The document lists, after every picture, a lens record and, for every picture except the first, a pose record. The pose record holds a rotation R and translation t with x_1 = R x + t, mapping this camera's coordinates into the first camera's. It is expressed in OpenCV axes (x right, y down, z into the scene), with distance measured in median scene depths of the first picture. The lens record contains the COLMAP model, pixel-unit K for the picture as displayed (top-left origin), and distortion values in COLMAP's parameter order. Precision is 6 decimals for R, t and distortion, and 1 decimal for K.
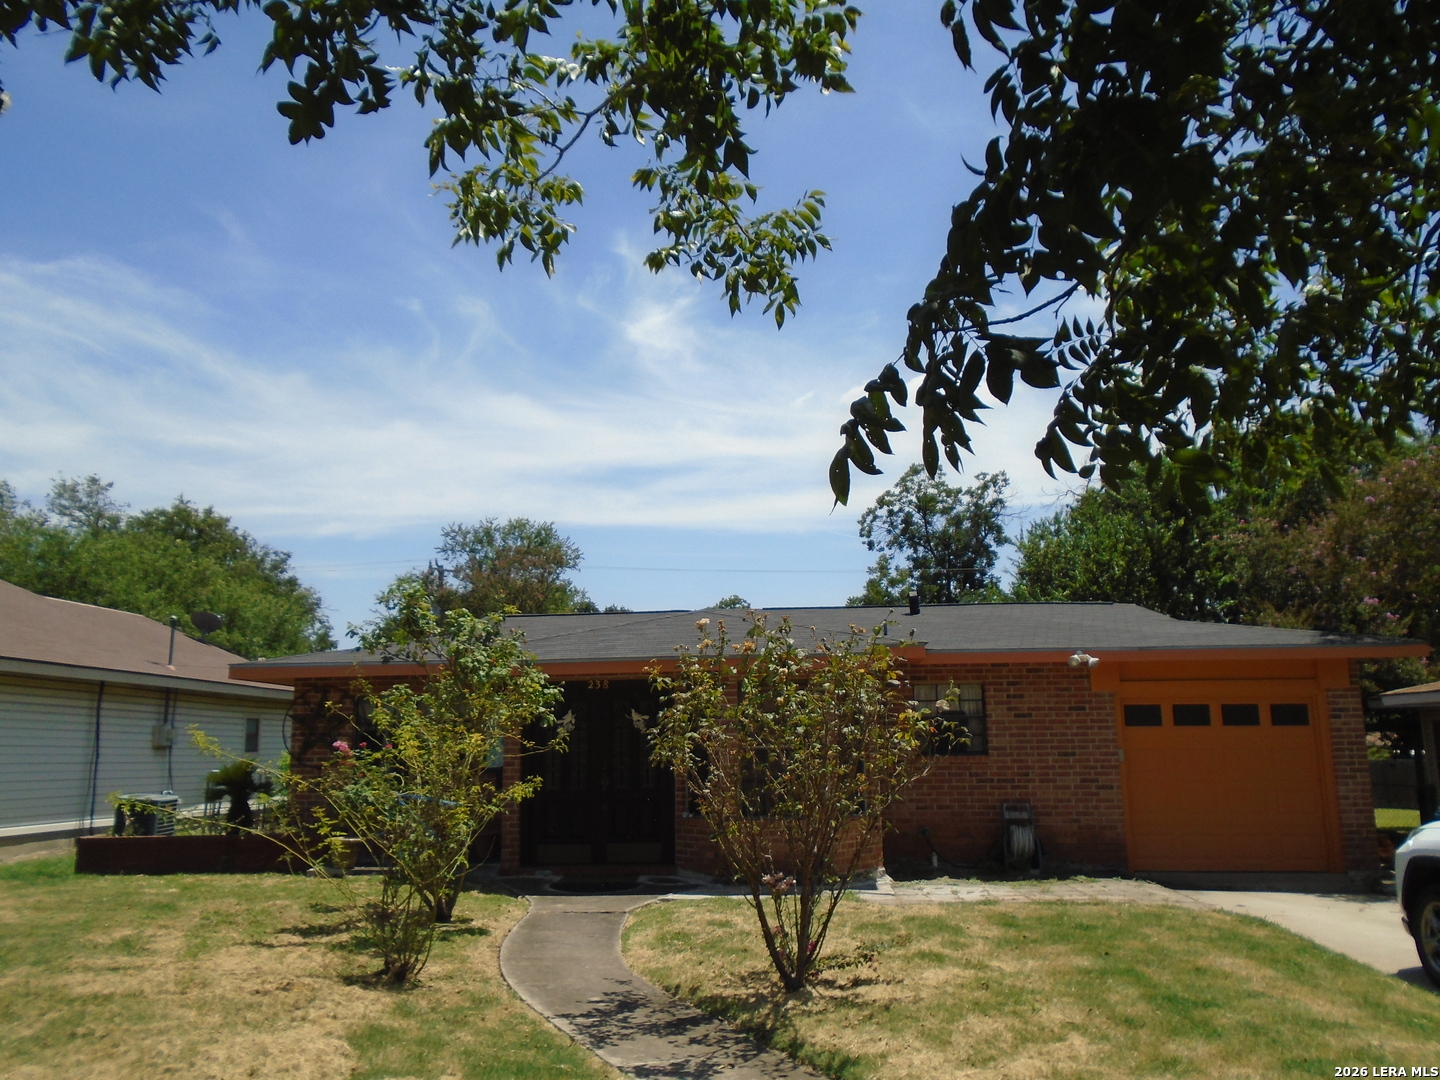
lens RADIAL K [[1123.0, 0, 696.5], [0, 1123.0, 538.3], [0, 0, 1]] dist [-0.005469, 0.006019]
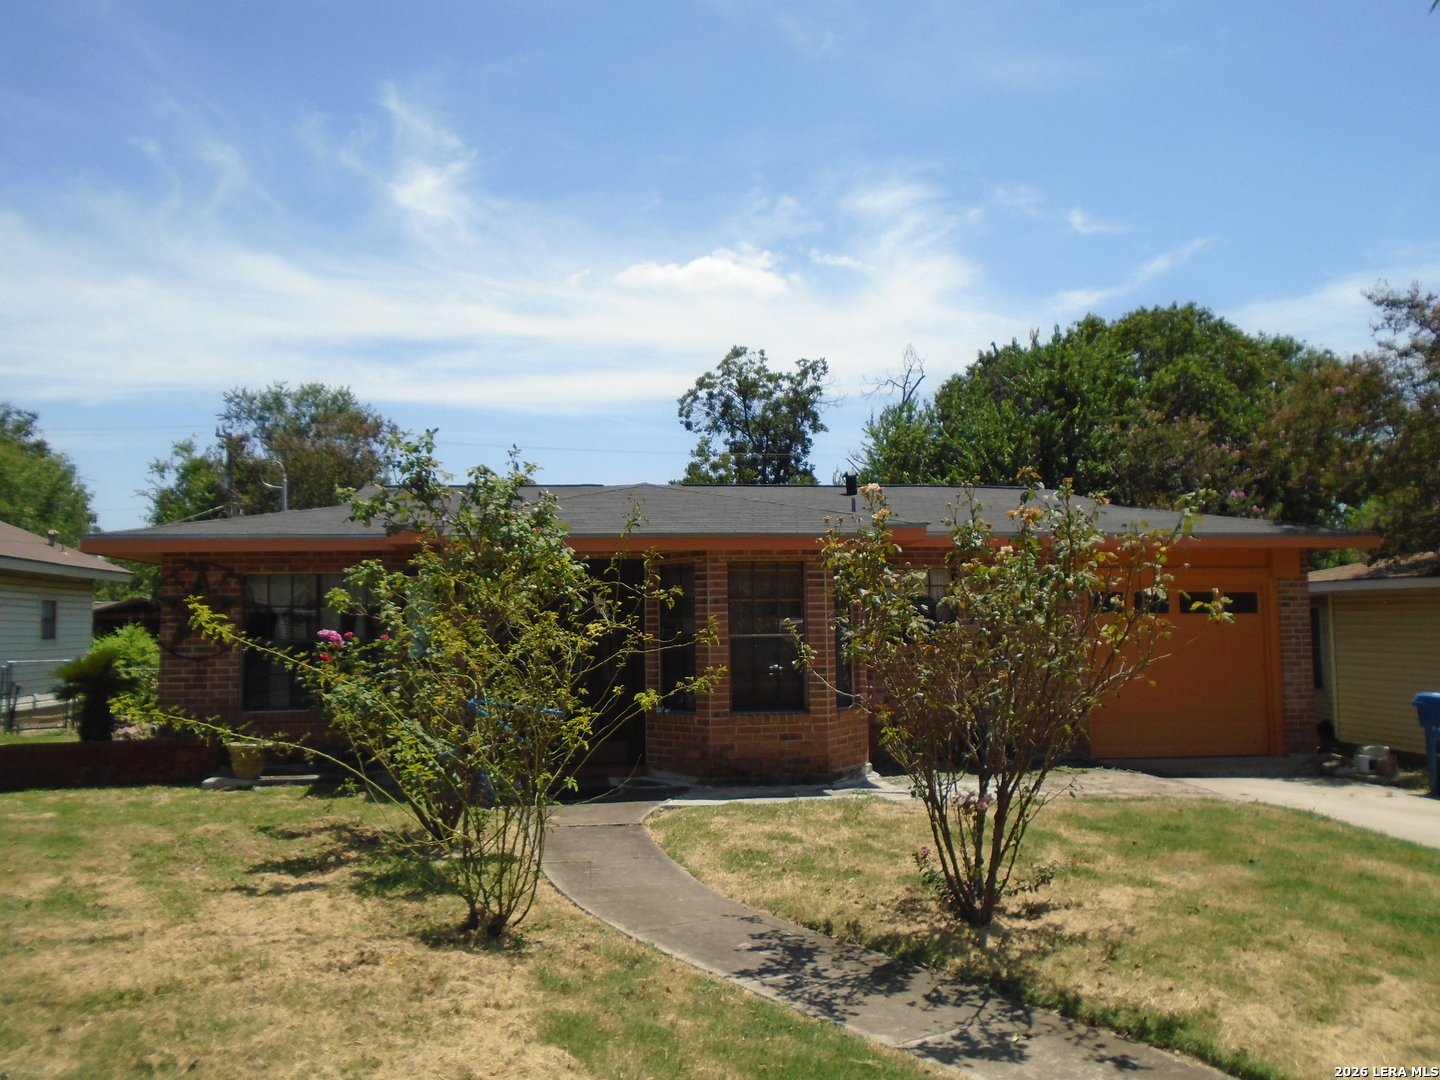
lens RADIAL K [[1123.0, 0, 696.5], [0, 1123.0, 538.3], [0, 0, 1]] dist [-0.005469, 0.006019]
pose [[0.979055, 0.016195, 0.202953, -0.039301], [-0.037046, 0.994362, 0.099362, 0.004663], [-0.200200, -0.104799, 0.974134, 0.032085]]
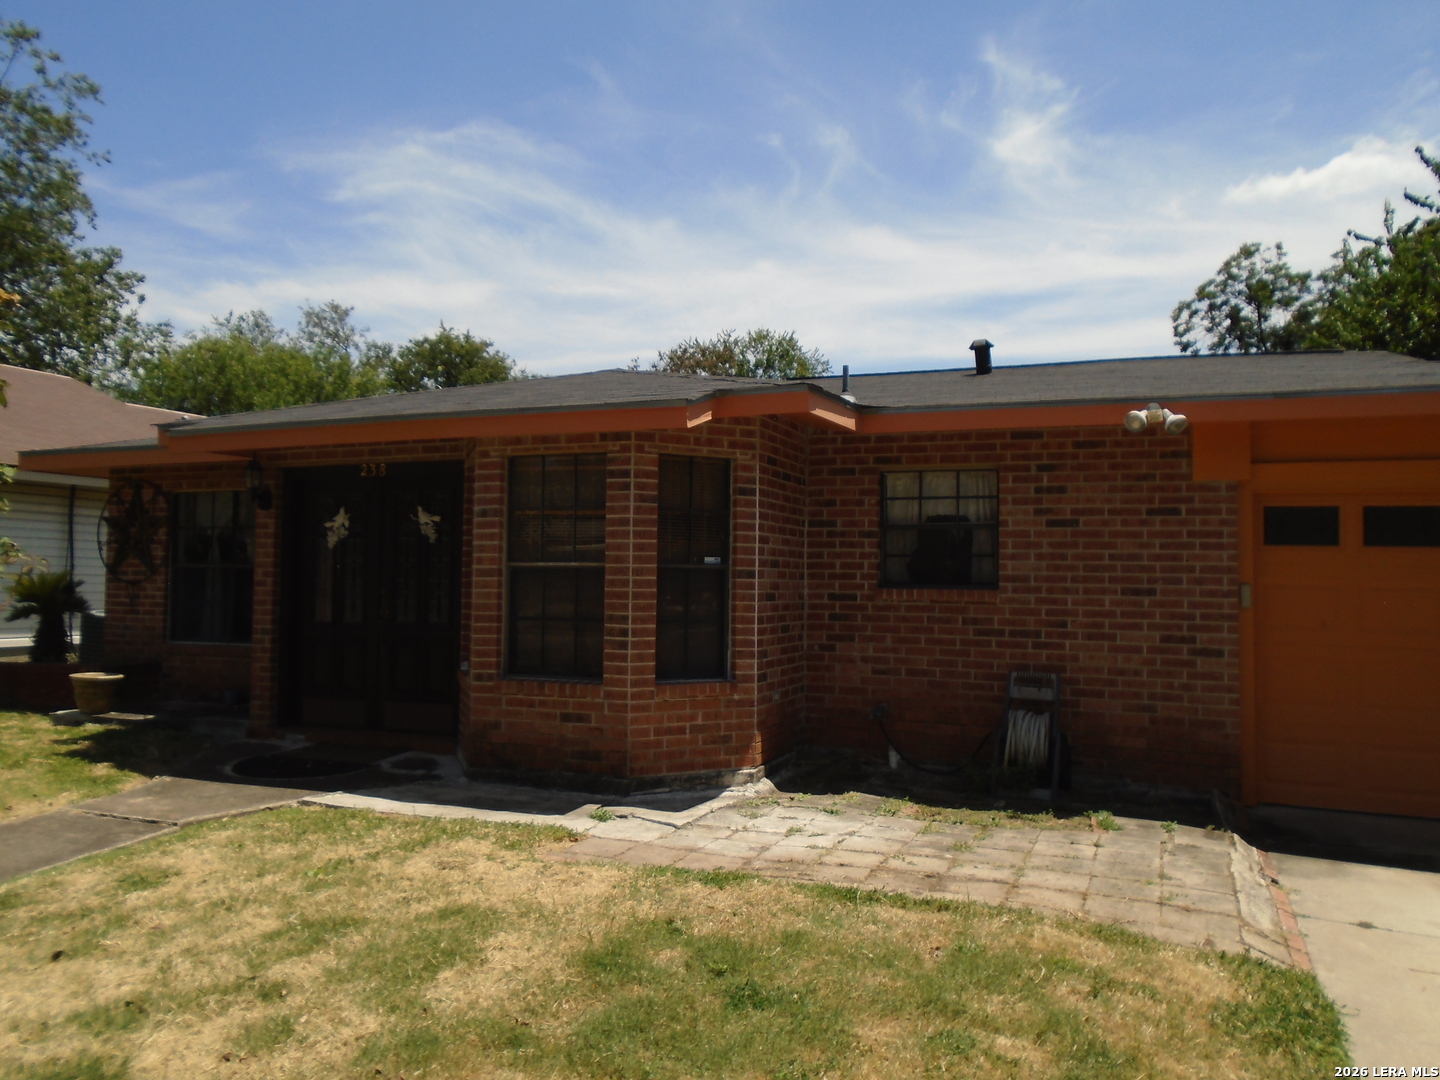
lens RADIAL K [[1106.4, 0, 720.9], [0, 1106.4, 572.6], [0, 0, 1]] dist [-0.010891, -0.000231]
pose [[0.955799, 0.022084, -0.293192, 0.072931], [0.029966, 0.984666, 0.171856, 0.020335], [0.292491, -0.173045, 0.940481, 0.104986]]
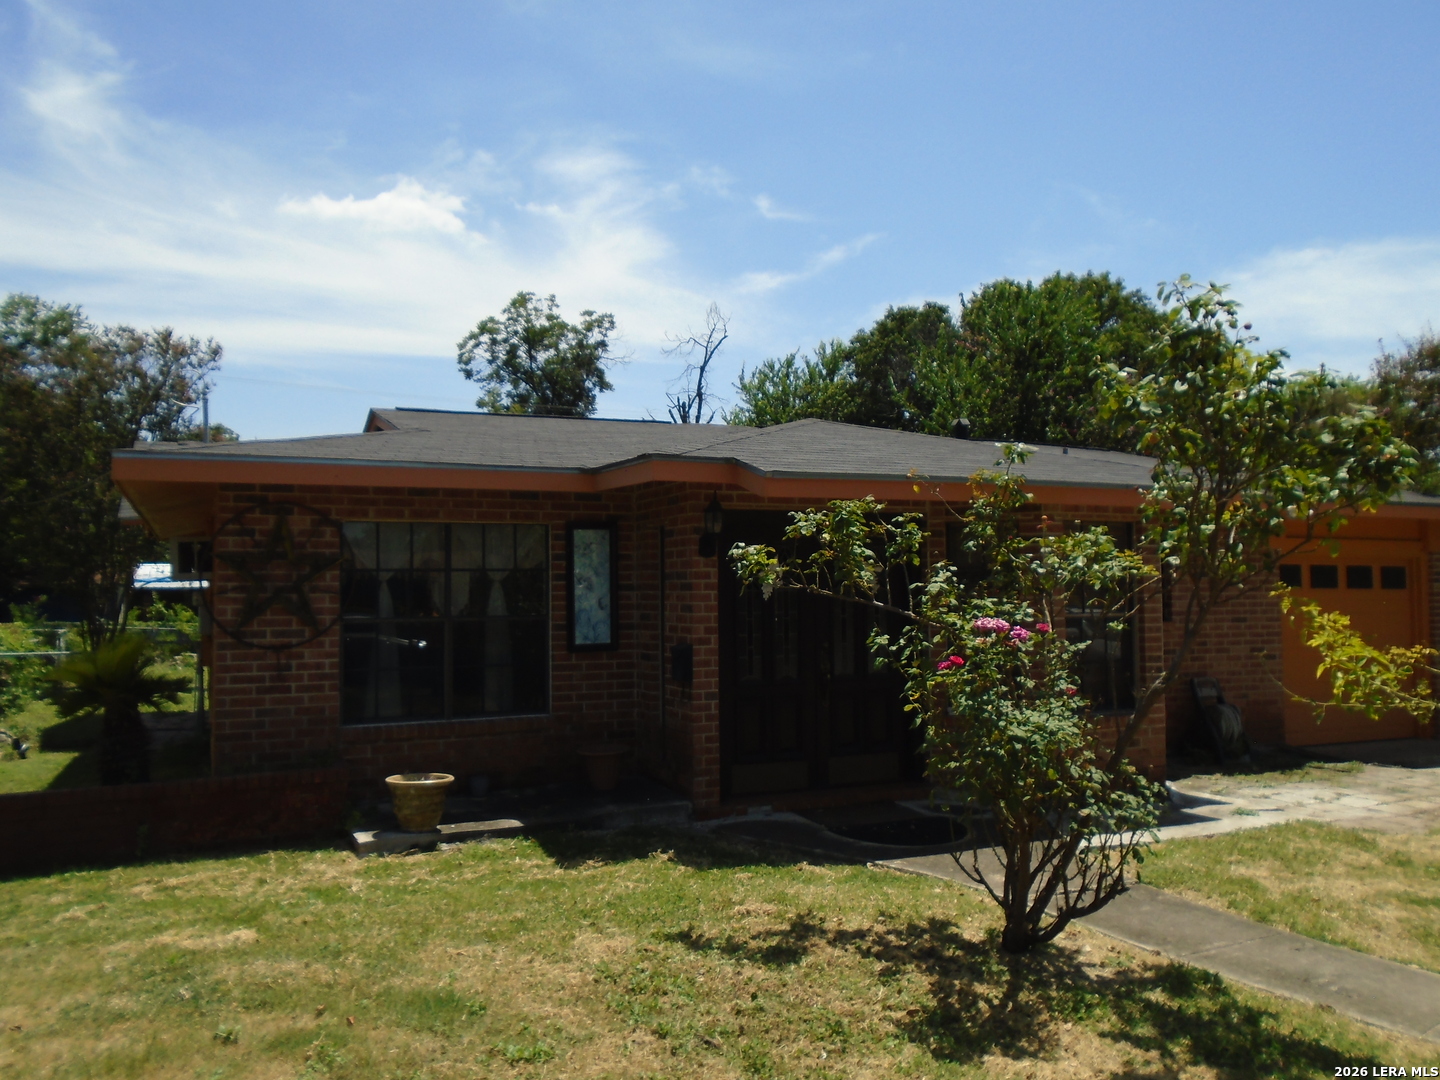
lens RADIAL K [[1123.0, 0, 696.5], [0, 1123.0, 538.3], [0, 0, 1]] dist [-0.005469, 0.006019]
pose [[0.885940, 0.027029, 0.463012, -0.102807], [-0.088862, 0.989698, 0.112256, 0.018690], [-0.455207, -0.140597, 0.879215, 0.113141]]
